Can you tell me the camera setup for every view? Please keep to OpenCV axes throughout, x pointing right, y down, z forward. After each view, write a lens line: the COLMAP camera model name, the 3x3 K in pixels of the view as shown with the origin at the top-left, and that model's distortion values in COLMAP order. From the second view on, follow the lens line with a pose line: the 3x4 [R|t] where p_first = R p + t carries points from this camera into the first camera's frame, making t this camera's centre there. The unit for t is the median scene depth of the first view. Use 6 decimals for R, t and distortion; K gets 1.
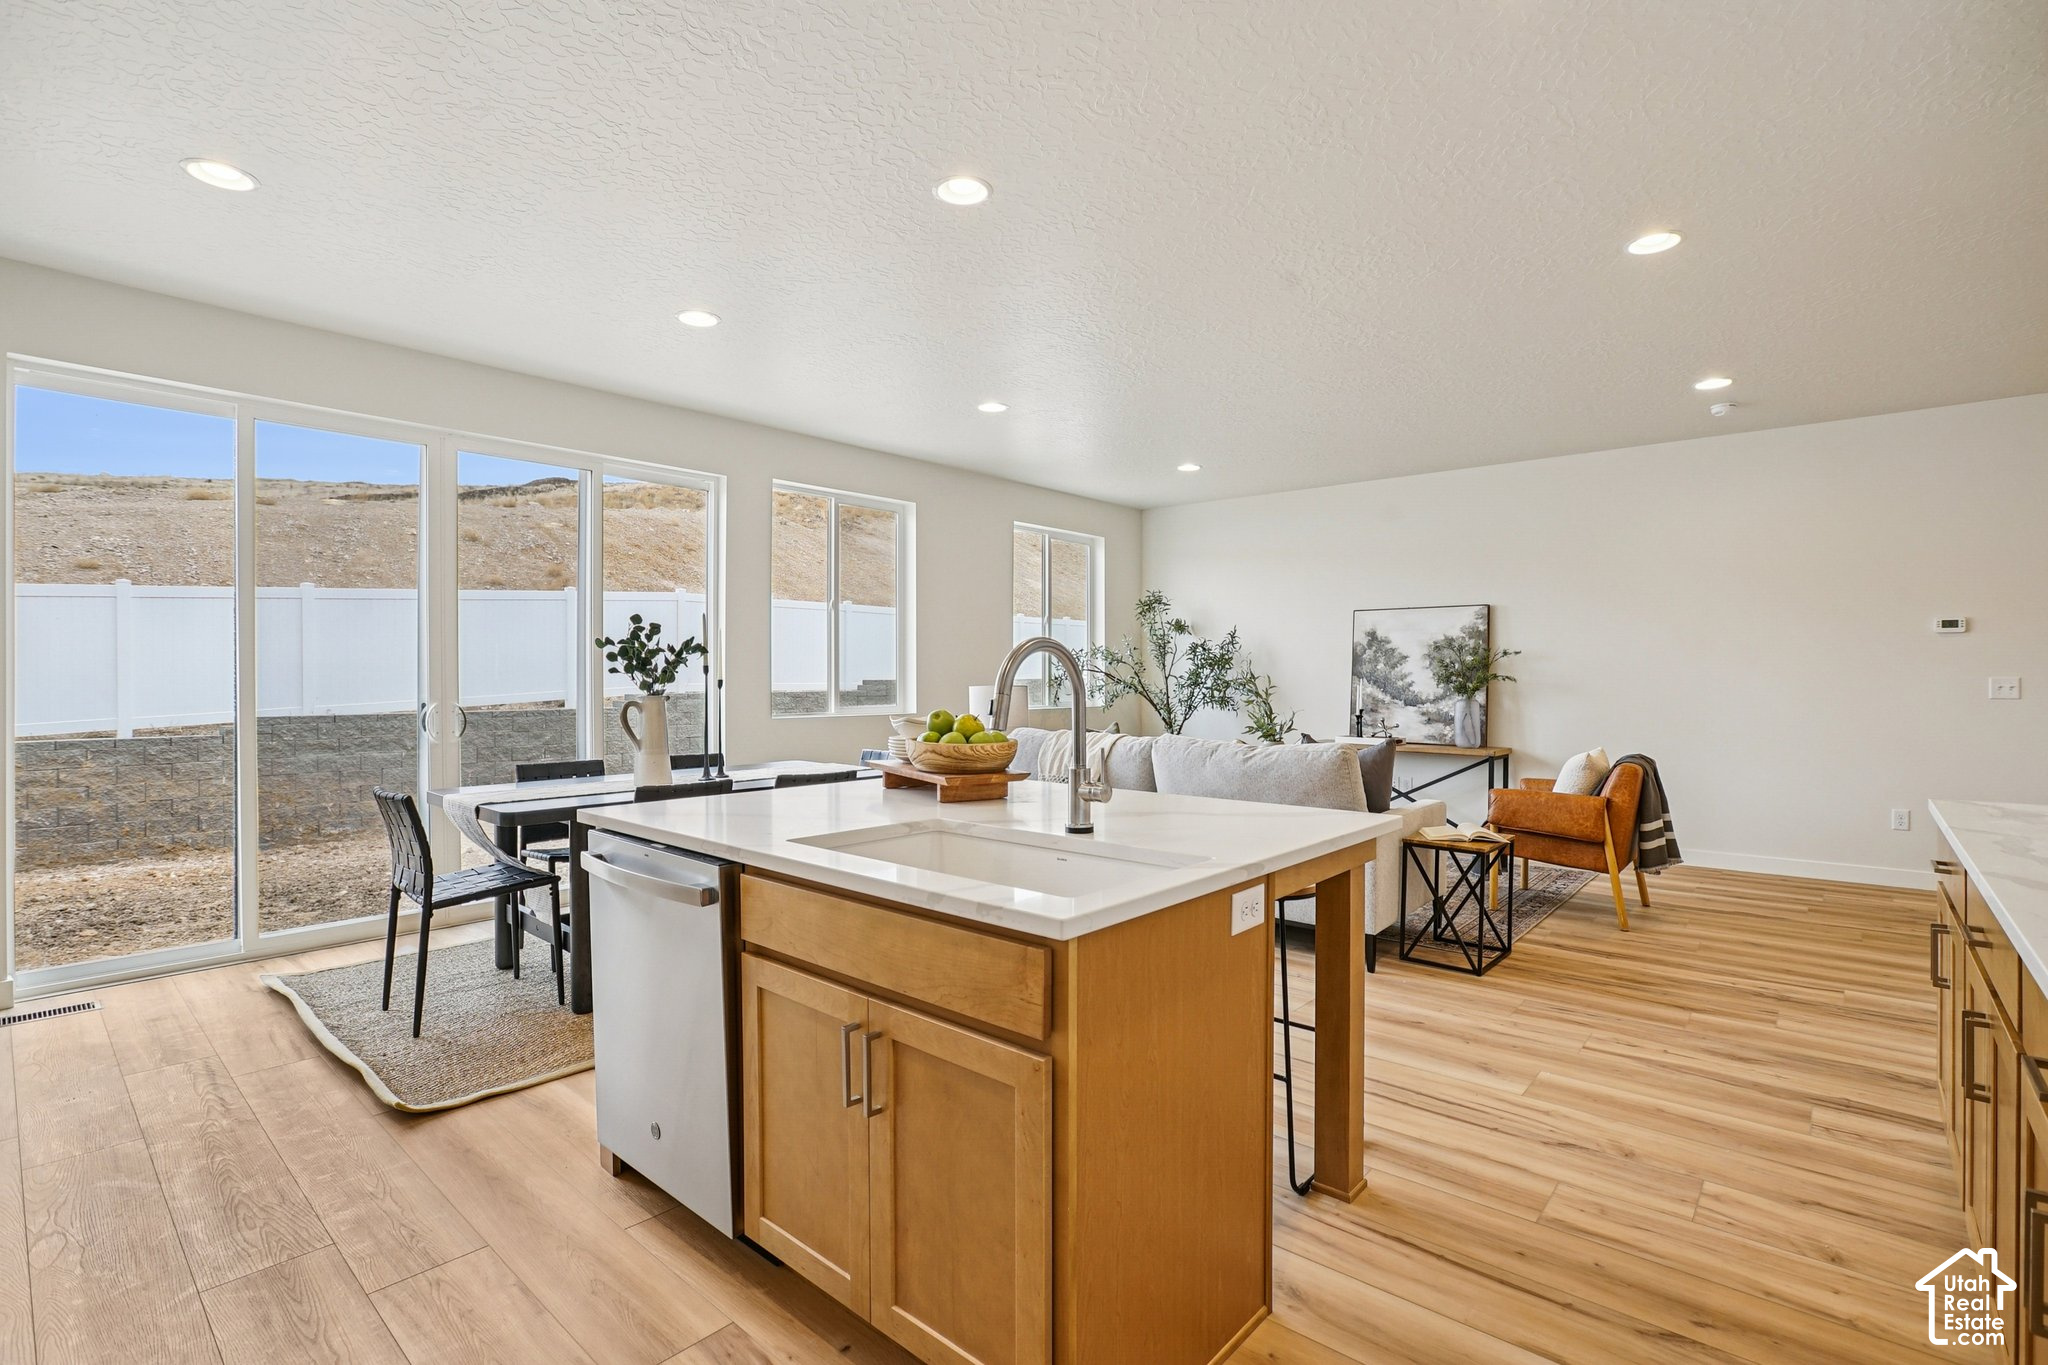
lens RADIAL K [[945.5, 0, 1036.2], [0, 945.5, 674.6], [0, 0, 1]] dist [-0.045674, 0.011074]
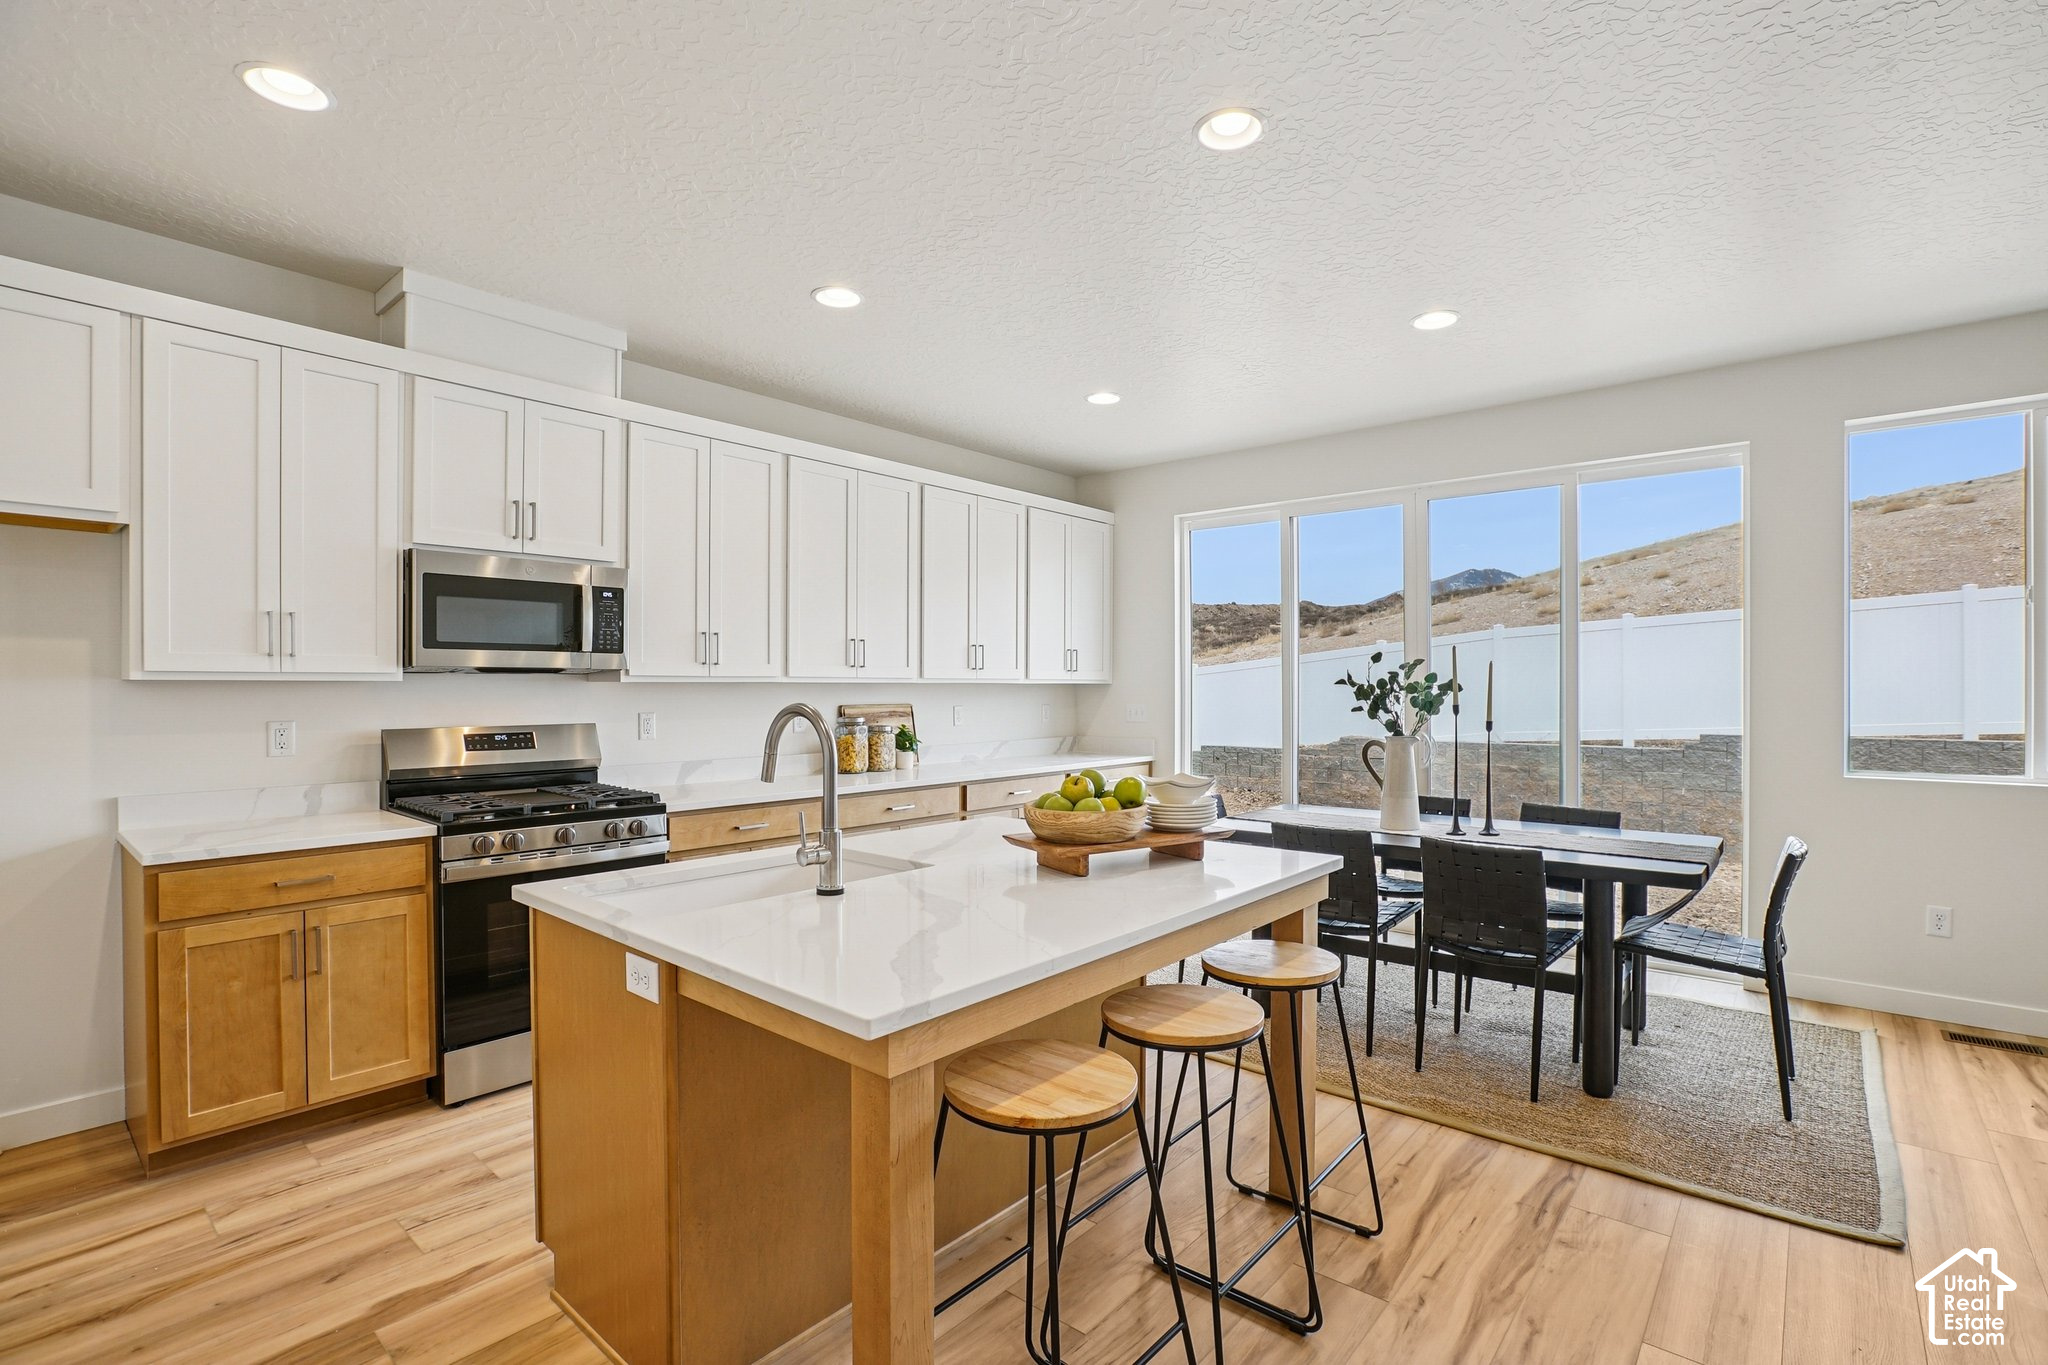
lens RADIAL K [[945.5, 0, 1044.6], [0, 945.5, 687.5], [0, 0, 1]] dist [-0.045674, 0.011074]
pose [[0.014426, 0.001101, -0.999895, 0.522329], [0.002681, 0.999996, 0.001140, -0.027911], [0.999892, -0.002697, 0.014423, 0.595338]]
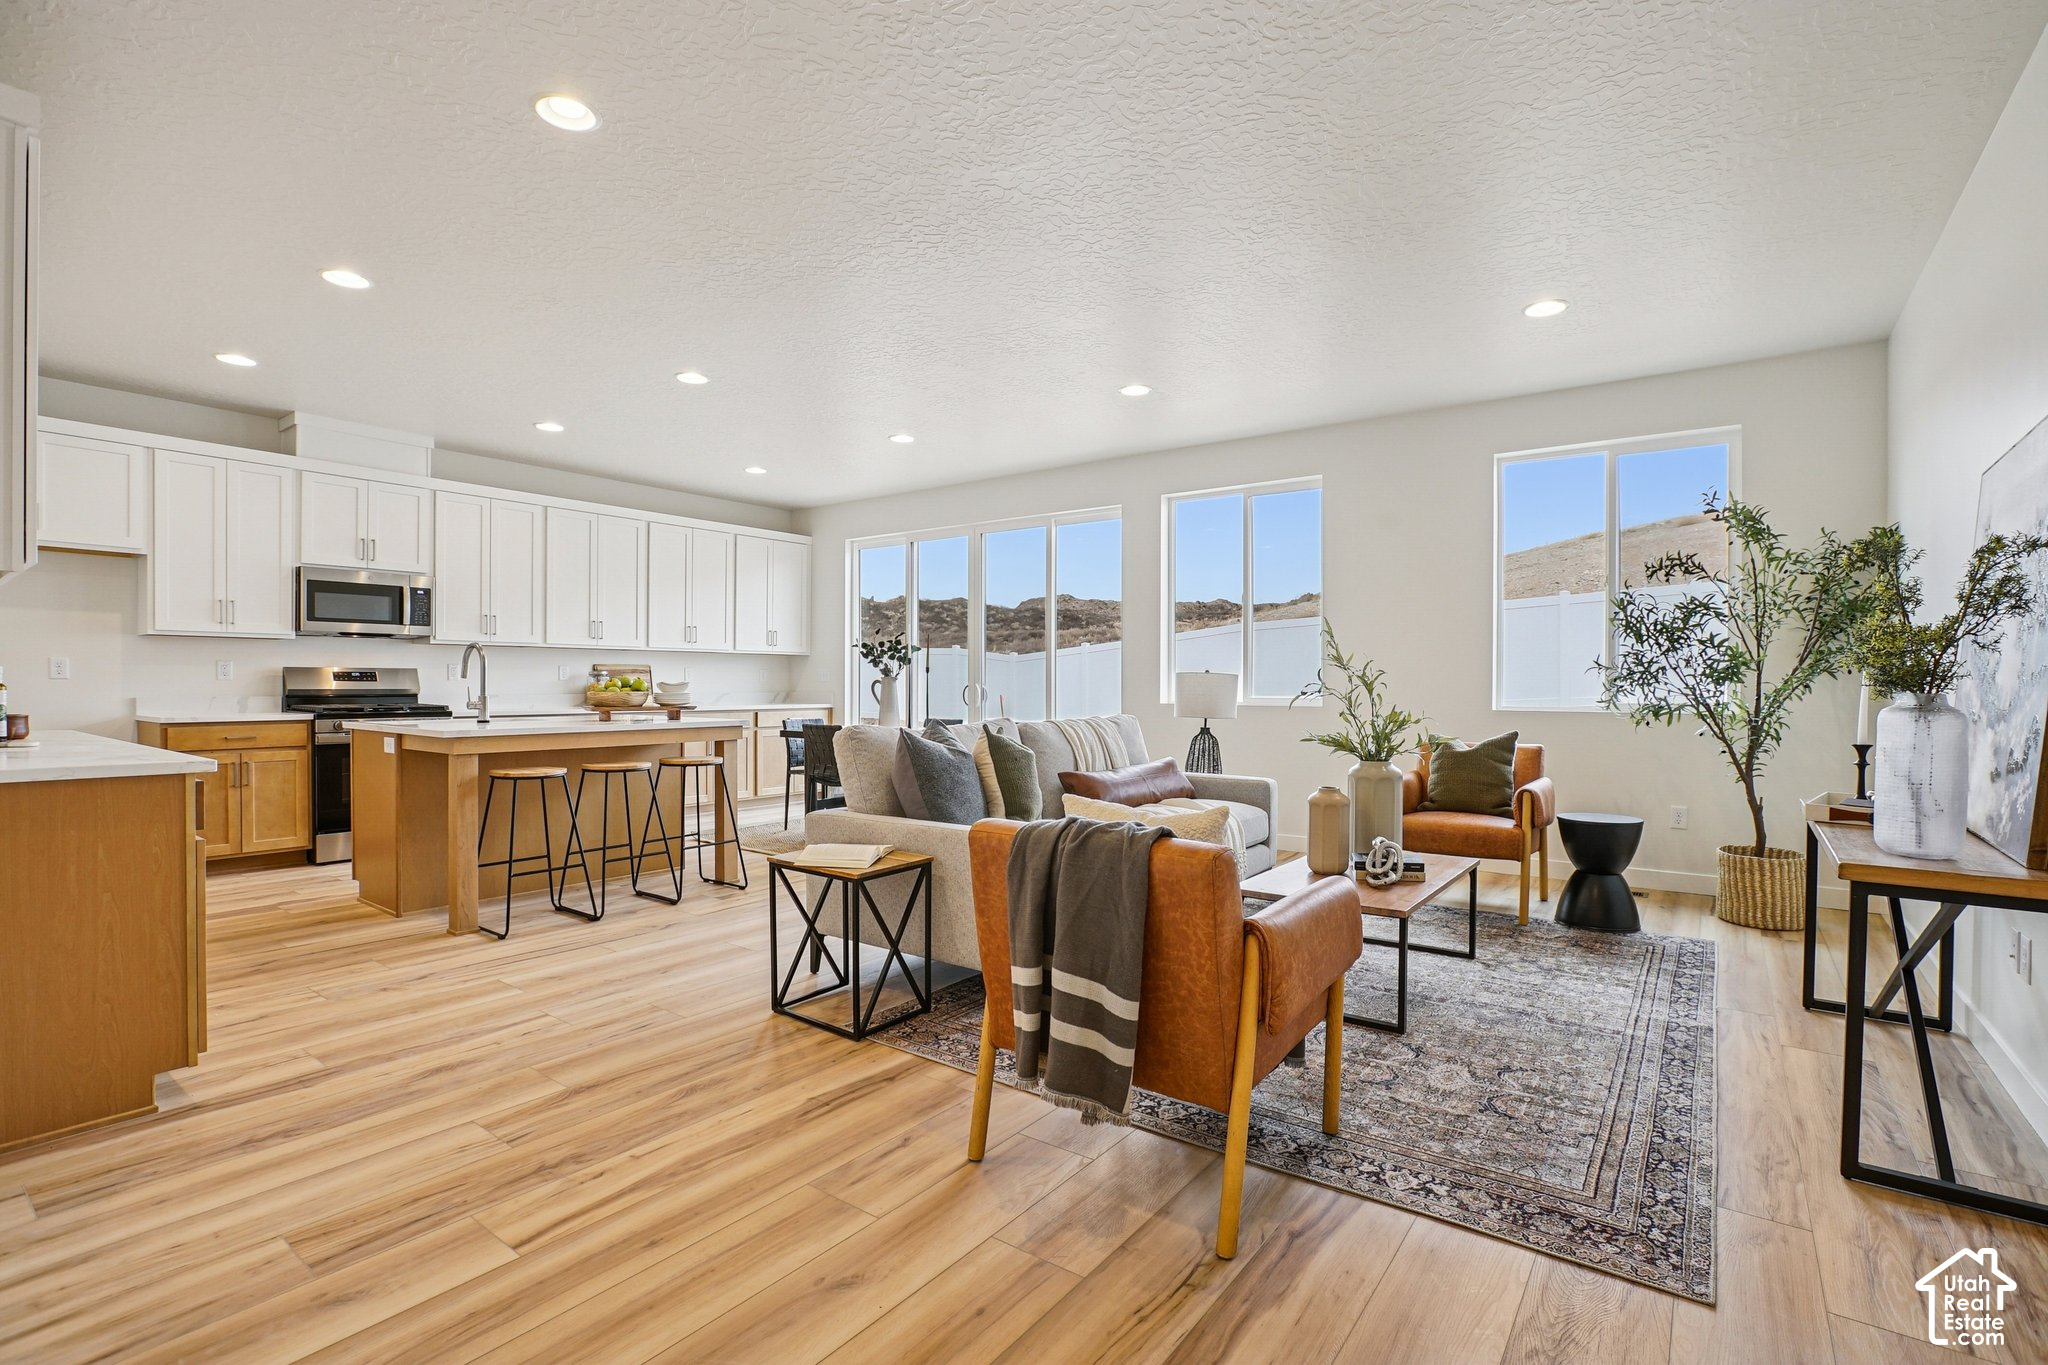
lens RADIAL K [[945.5, 0, 1057.1], [0, 945.5, 687.8], [0, 0, 1]] dist [-0.045674, 0.011074]
pose [[0.091009, 0.005674, -0.995834, 1.222171], [-0.001090, 0.999984, 0.005598, 0.029763], [0.995849, 0.000576, 0.091014, 1.083901]]
